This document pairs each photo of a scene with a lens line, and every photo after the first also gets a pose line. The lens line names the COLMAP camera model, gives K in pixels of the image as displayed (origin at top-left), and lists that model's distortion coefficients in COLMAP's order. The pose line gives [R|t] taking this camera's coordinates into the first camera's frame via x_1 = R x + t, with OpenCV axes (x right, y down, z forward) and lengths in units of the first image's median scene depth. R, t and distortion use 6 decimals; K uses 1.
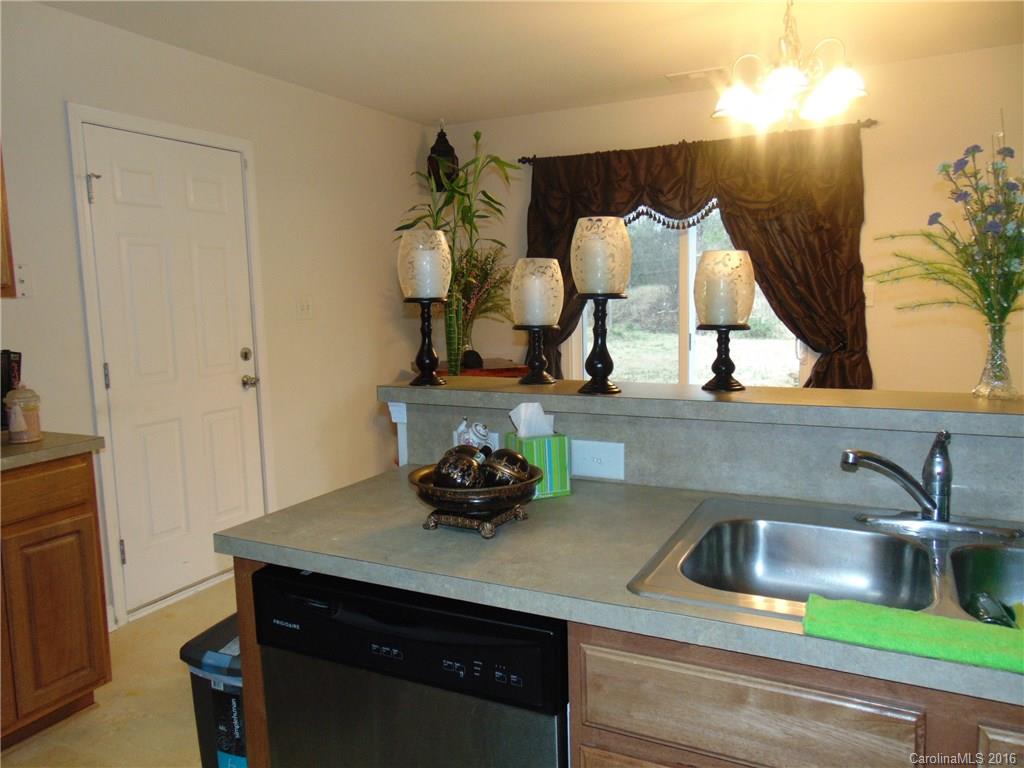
lens RADIAL K [[762.3, 0, 510.9], [0, 762.3, 384.8], [0, 0, 1]] dist [-0.024917, 0.009421]
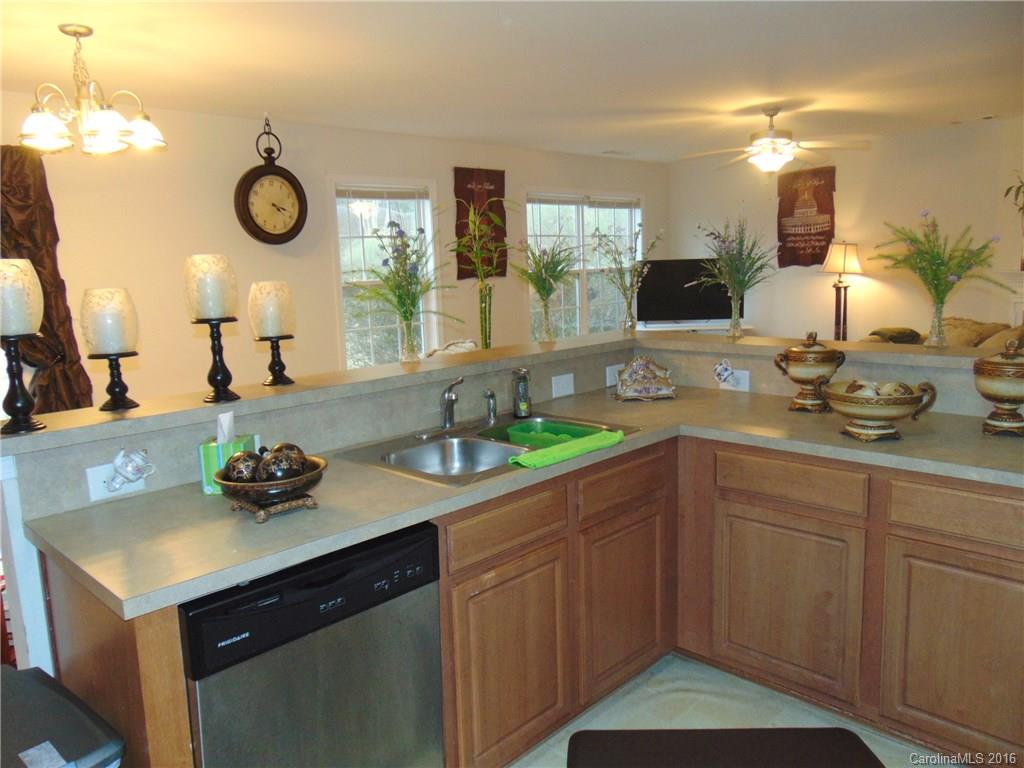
lens RADIAL K [[762.3, 0, 508.5], [0, 762.3, 384.3], [0, 0, 1]] dist [-0.024917, 0.009421]
pose [[0.301175, -0.137086, 0.943663, -0.867530], [0.144095, 0.984791, 0.097072, -0.065430], [-0.942619, 0.106742, 0.316348, 0.199742]]
